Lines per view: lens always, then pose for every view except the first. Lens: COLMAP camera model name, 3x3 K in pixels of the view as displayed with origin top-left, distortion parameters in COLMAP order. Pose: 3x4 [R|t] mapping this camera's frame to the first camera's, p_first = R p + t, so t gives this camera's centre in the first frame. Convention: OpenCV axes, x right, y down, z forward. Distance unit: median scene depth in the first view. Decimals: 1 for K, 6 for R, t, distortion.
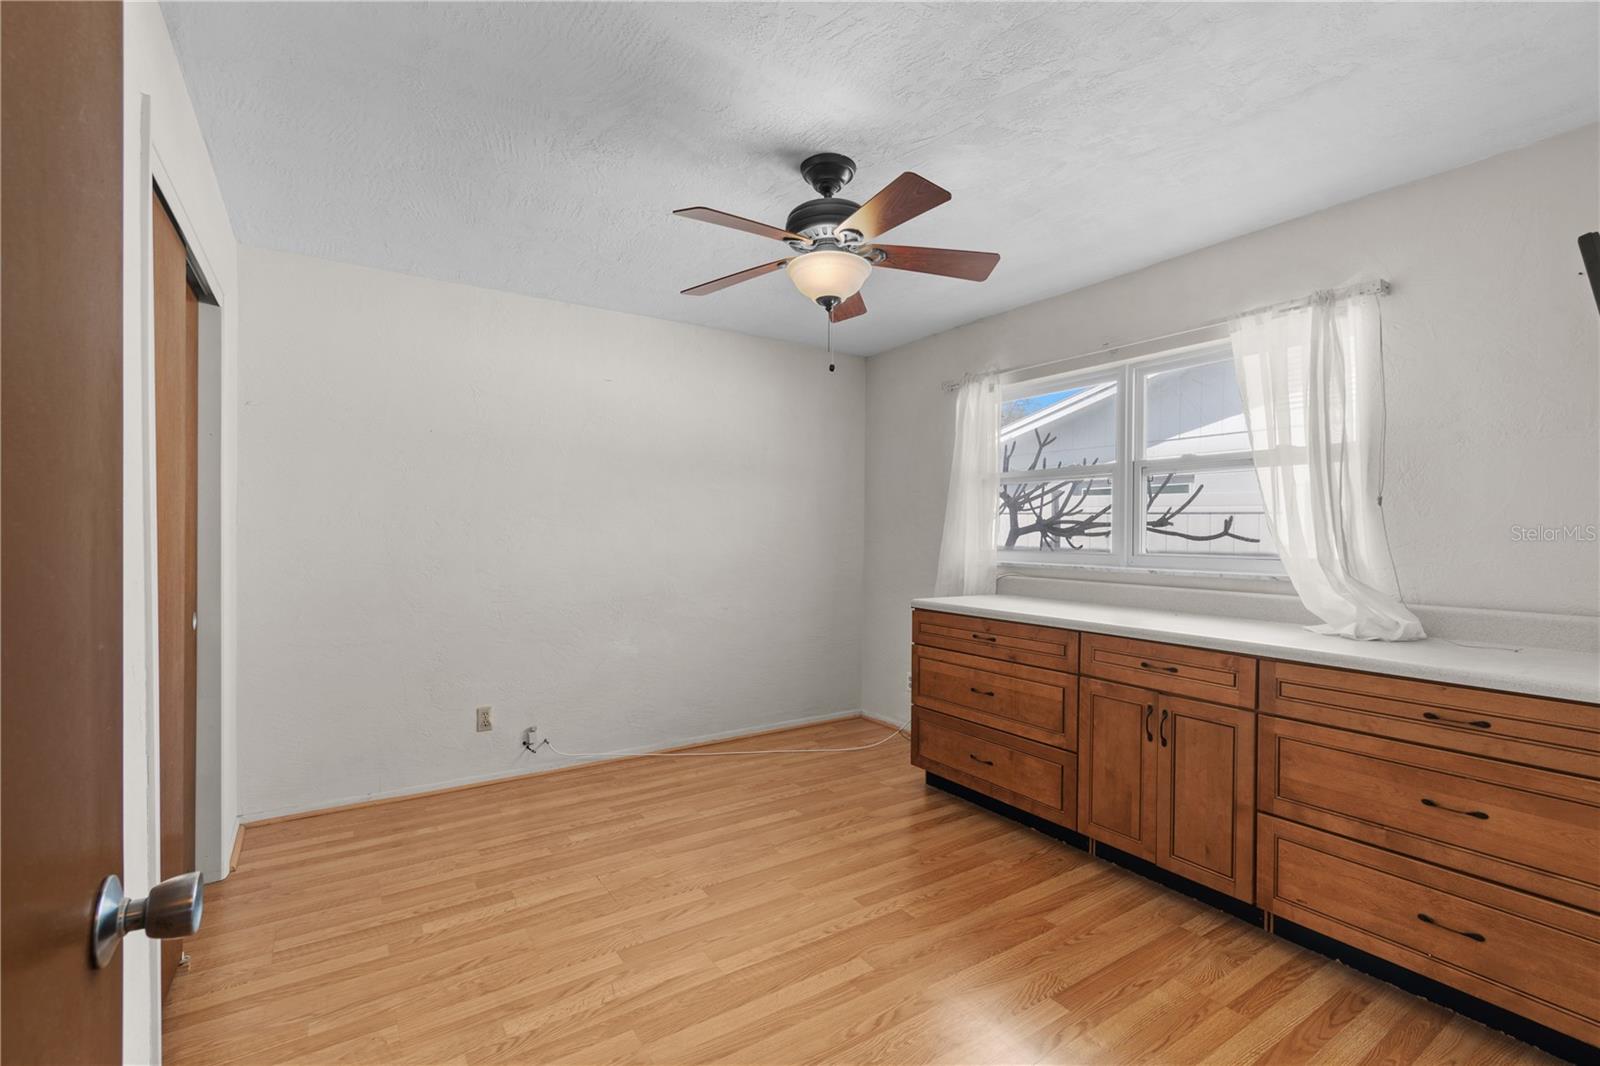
lens RADIAL K [[709.1, 0, 791.4], [0, 709.1, 532.1], [0, 0, 1]] dist [0.000566, 0.000187]
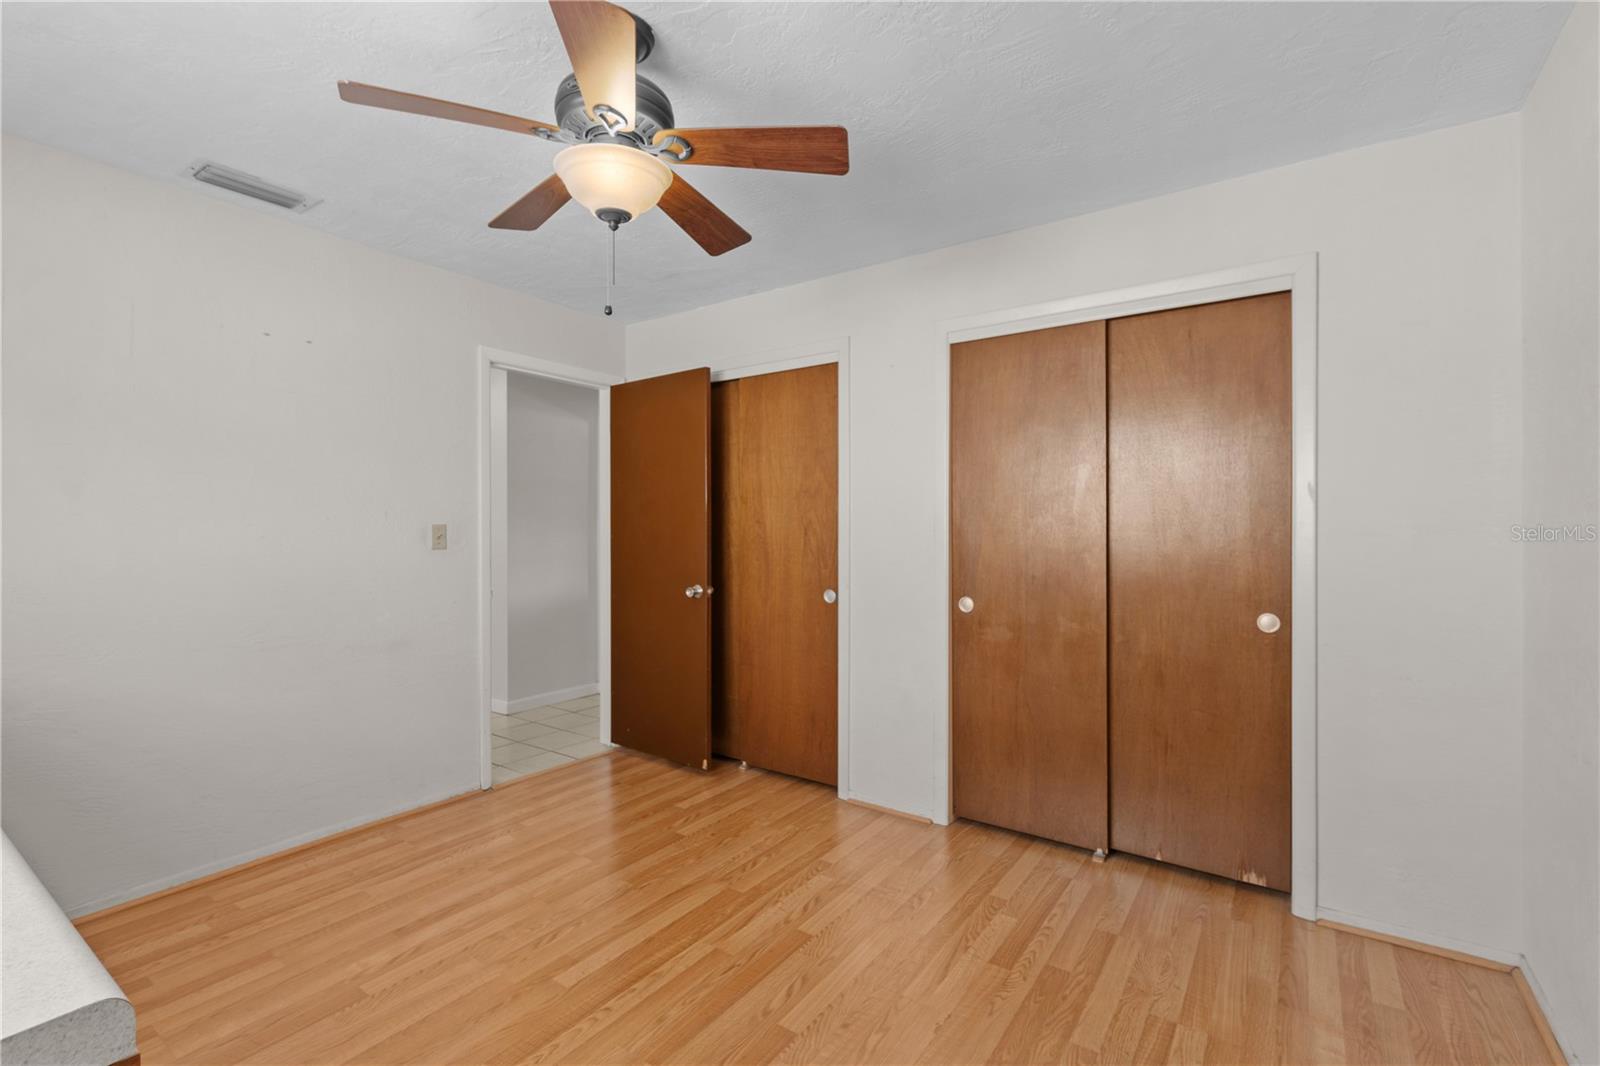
lens RADIAL K [[700.4, 0, 801.3], [0, 700.4, 541.2], [0, 0, 1]] dist [0.000308, -0.000045]
pose [[-0.925787, -0.000801, -0.378045, 0.151087], [-0.004435, 0.999952, 0.008744, 0.003307], [0.378020, 0.009772, -0.925746, 1.849873]]
